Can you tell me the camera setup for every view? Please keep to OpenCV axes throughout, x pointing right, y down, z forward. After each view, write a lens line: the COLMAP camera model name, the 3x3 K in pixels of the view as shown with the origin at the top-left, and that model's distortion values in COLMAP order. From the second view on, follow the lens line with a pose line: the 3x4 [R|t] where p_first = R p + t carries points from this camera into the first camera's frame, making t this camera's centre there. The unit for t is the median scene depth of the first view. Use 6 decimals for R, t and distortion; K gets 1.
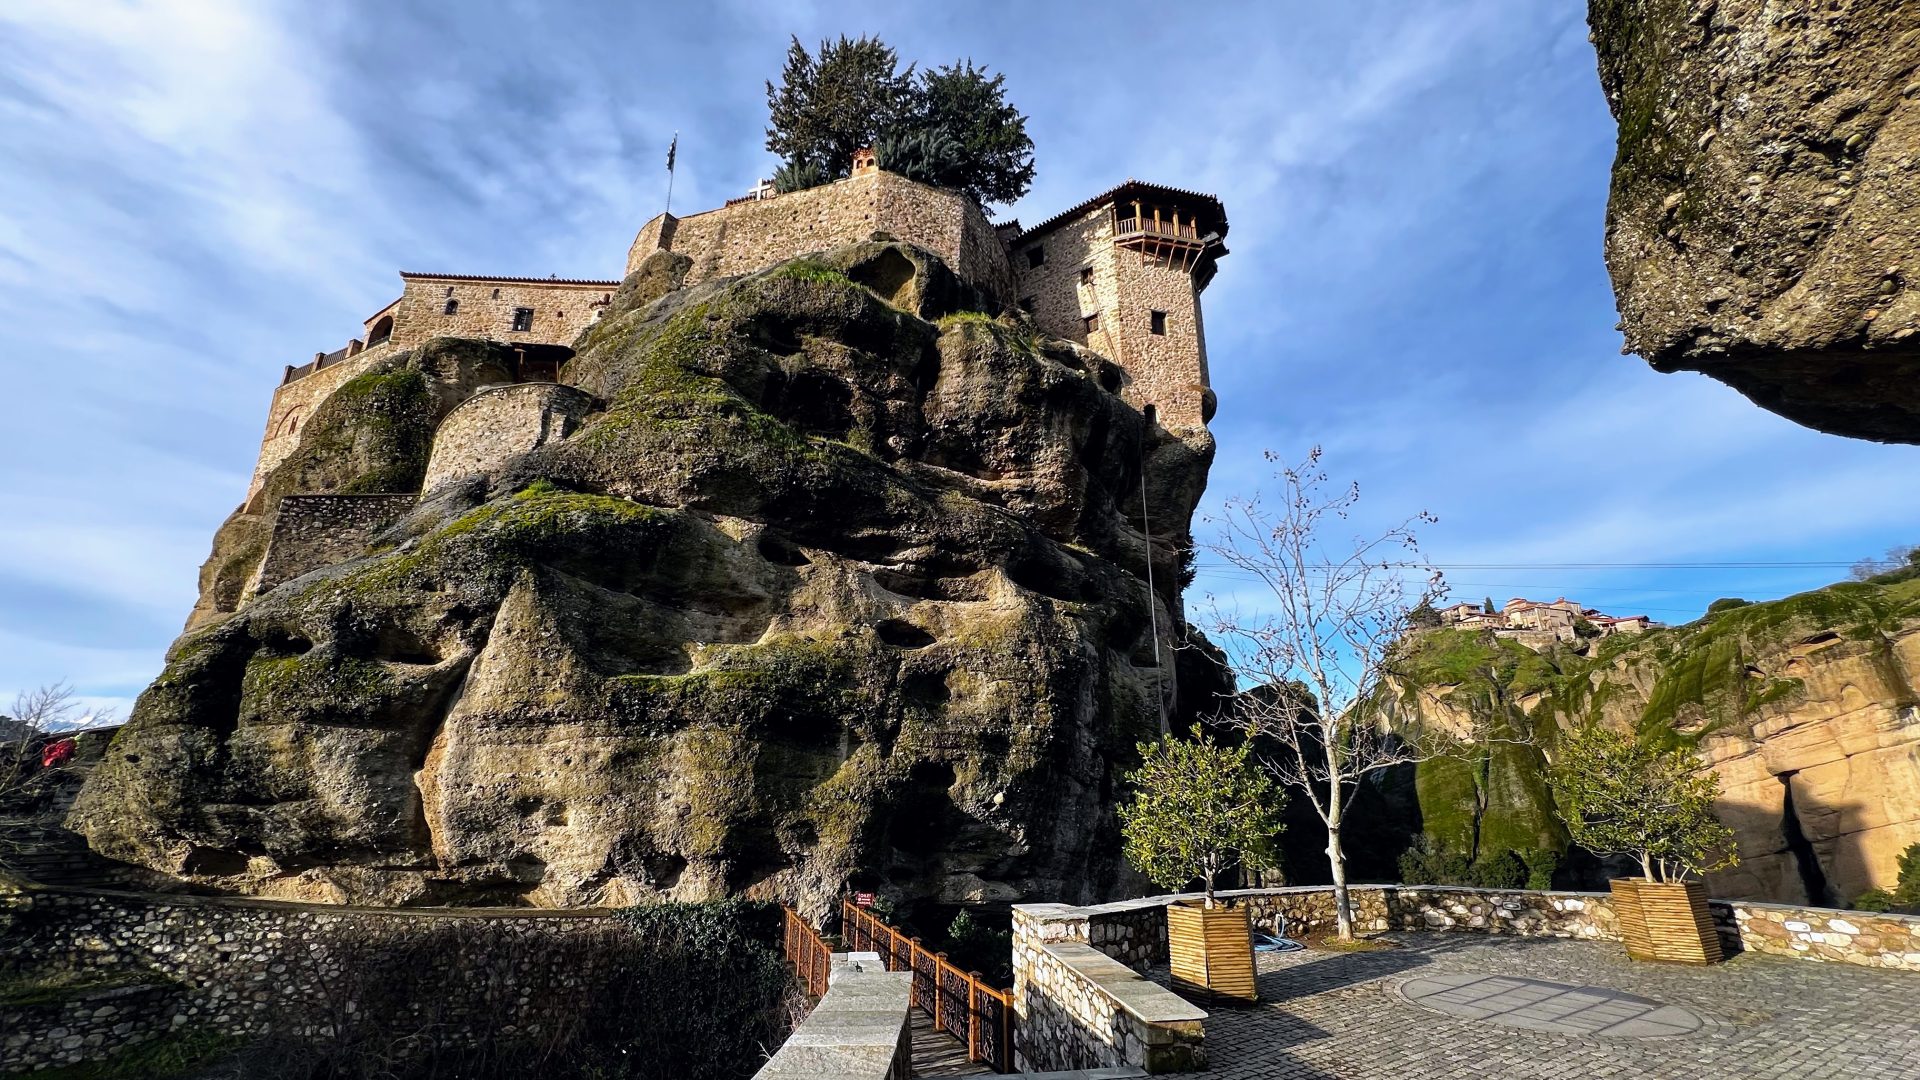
lens RADIAL K [[768.8, 0, 960.0], [0, 768.8, 540.0], [0, 0, 1]] dist [-0.010135, -0.000250]
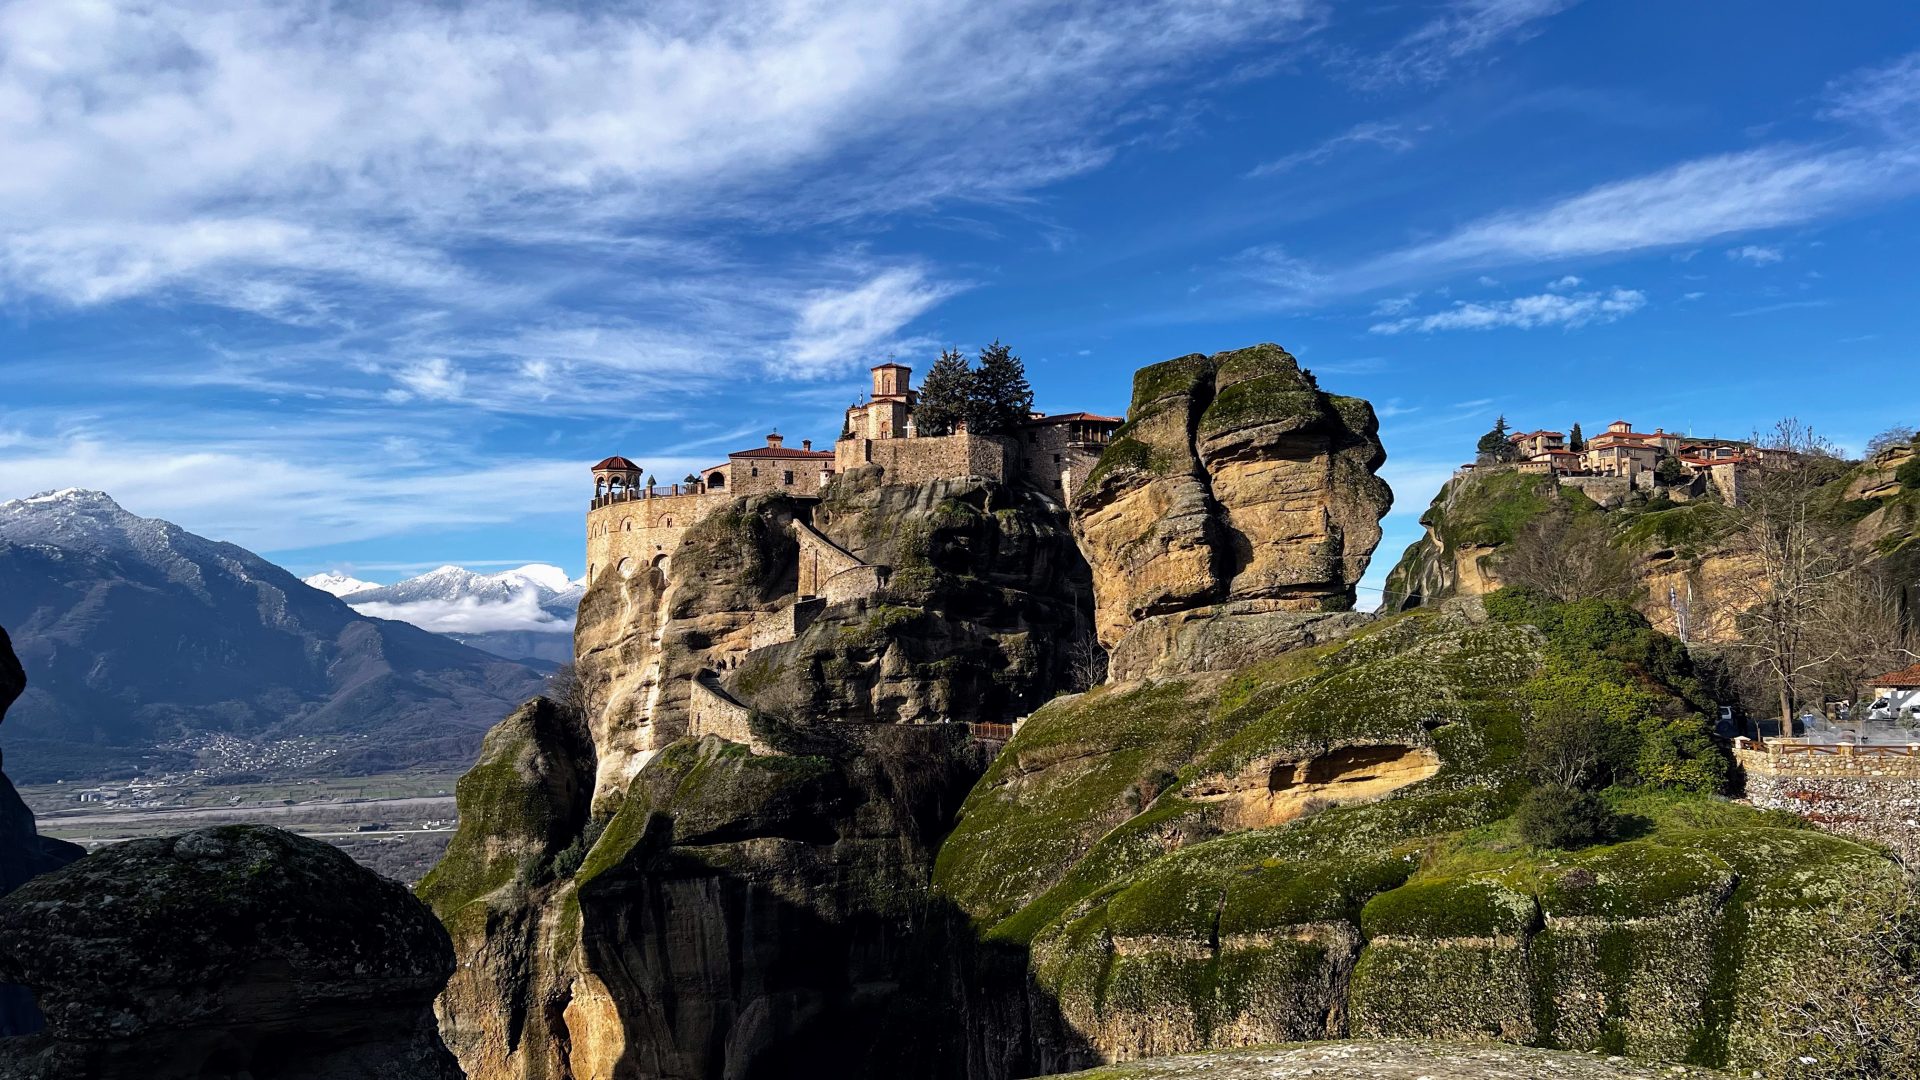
lens RADIAL K [[1444.6, 0, 960.0], [0, 1444.6, 540.0], [0, 0, 1]] dist [0.002927, -0.000119]
pose [[0.995038, 0.000877, 0.099493, -0.581940], [-0.023824, 0.972971, 0.229696, -1.212436], [-0.096602, -0.230926, 0.968164, -3.380714]]
